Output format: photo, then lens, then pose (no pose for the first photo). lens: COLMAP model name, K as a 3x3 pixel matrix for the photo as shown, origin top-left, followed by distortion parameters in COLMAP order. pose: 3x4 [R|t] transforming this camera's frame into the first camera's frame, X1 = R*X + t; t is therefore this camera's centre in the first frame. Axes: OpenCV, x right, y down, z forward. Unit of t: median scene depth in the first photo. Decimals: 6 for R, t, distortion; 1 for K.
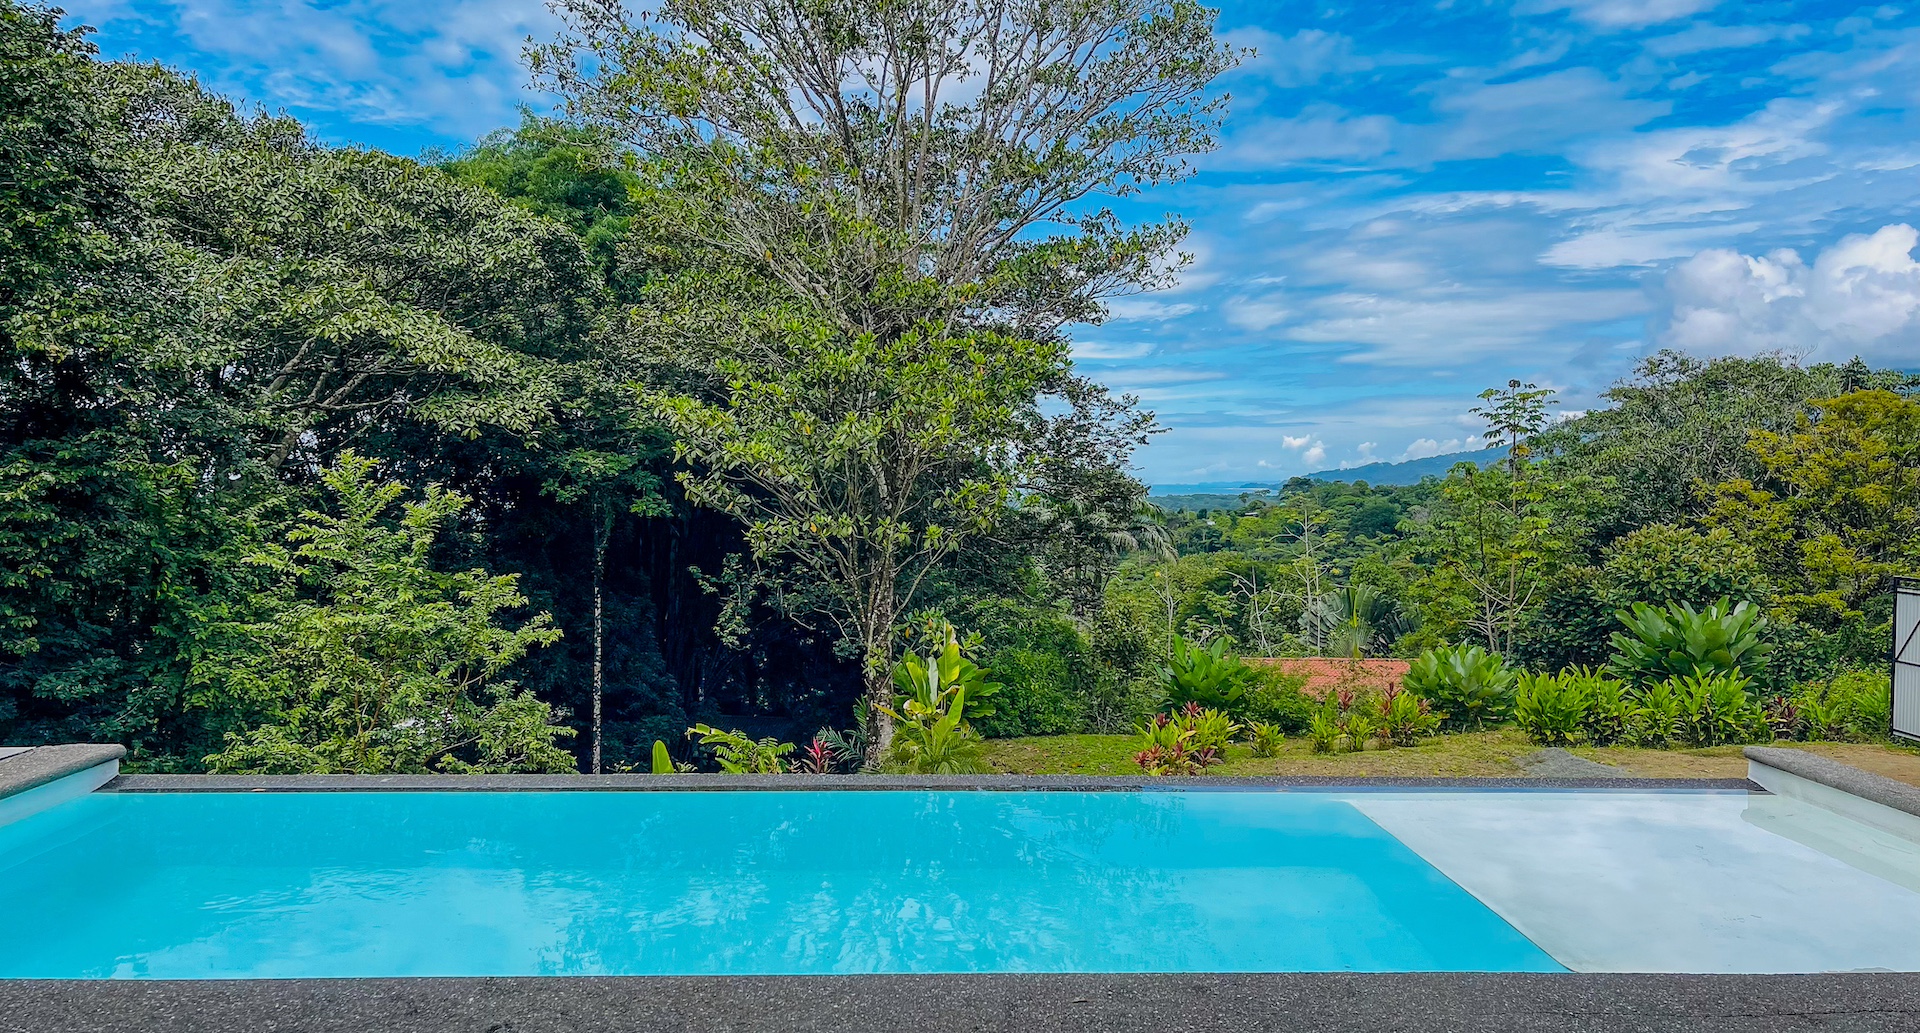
lens RADIAL K [[1486.5, 0, 956.3], [0, 1486.5, 521.0], [0, 0, 1]] dist [0.016737, 0.002443]
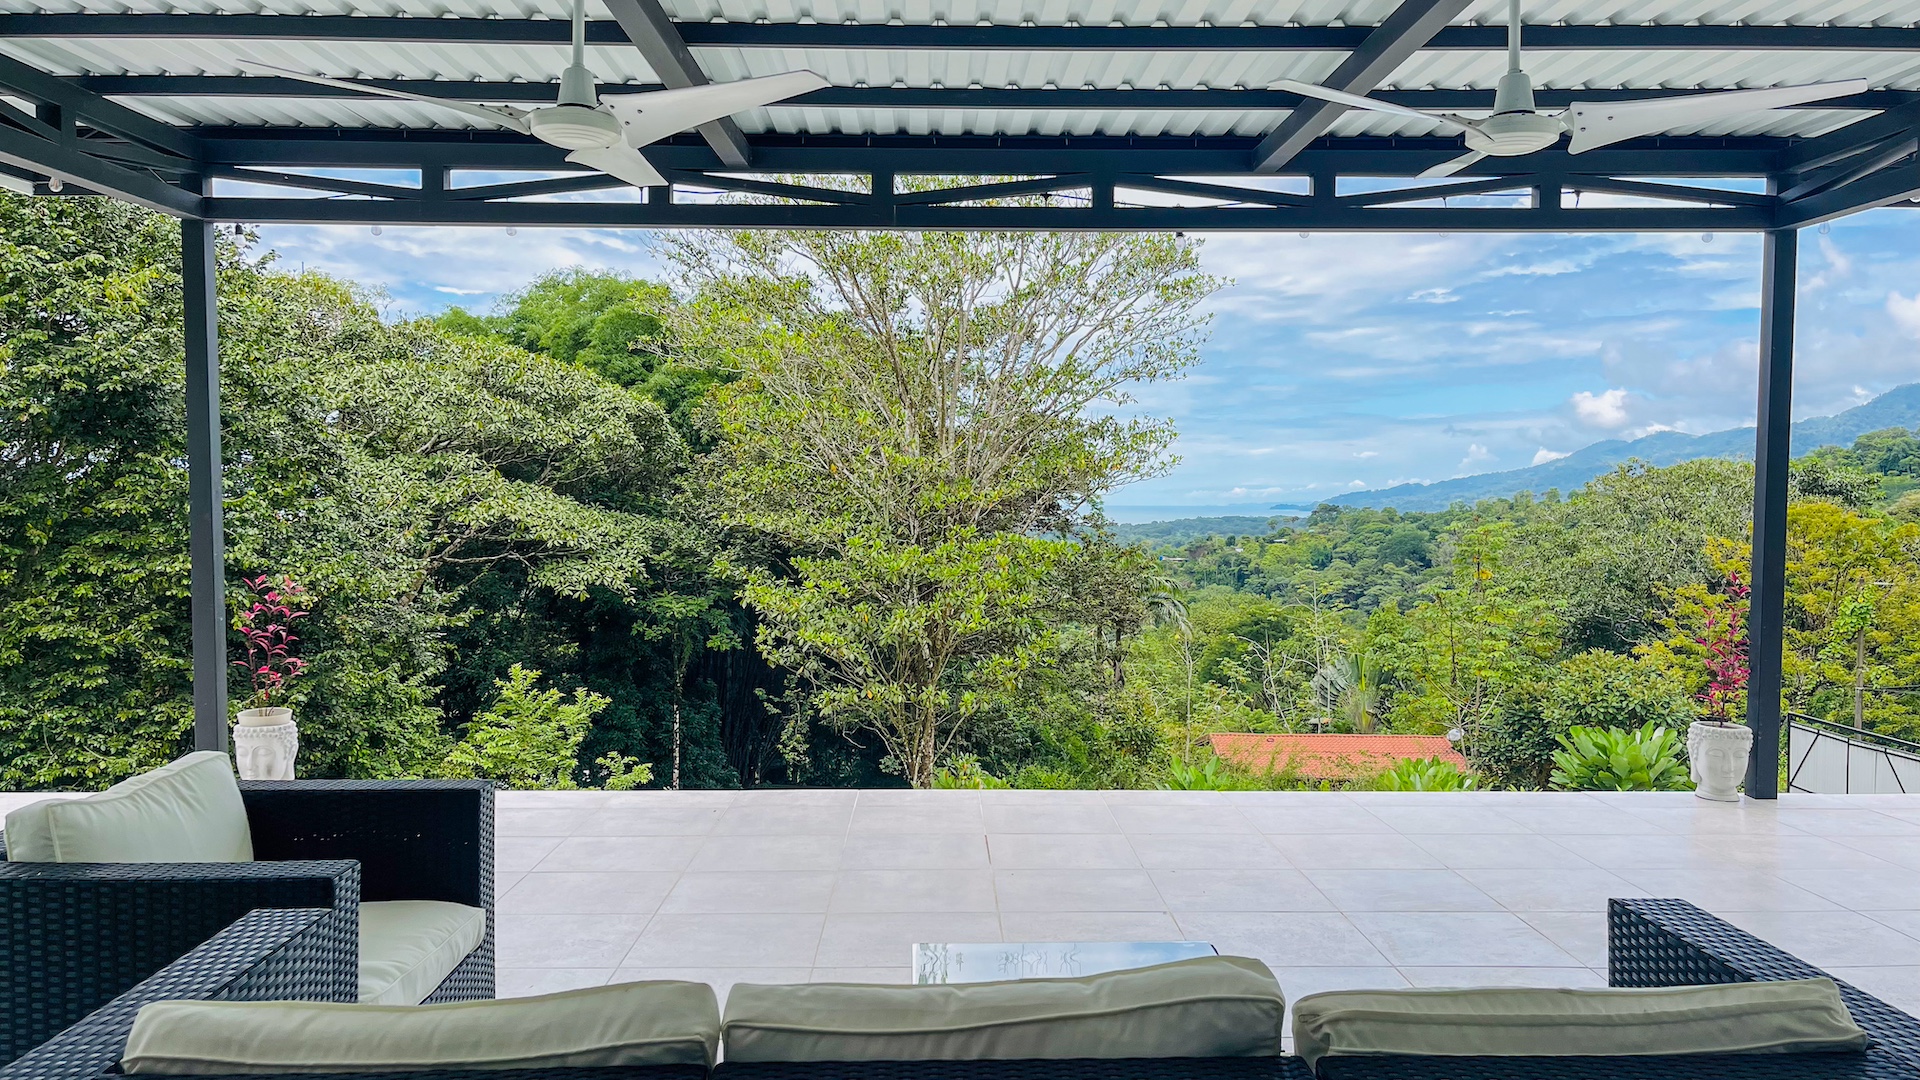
lens RADIAL K [[1486.5, 0, 965.2], [0, 1486.5, 530.5], [0, 0, 1]] dist [0.010562, 0.003505]
pose [[0.999902, 0.000148, -0.014029, -0.000088], [-0.000264, 0.999966, -0.008278, -0.087922], [0.014027, 0.008281, 0.999867, -0.166170]]
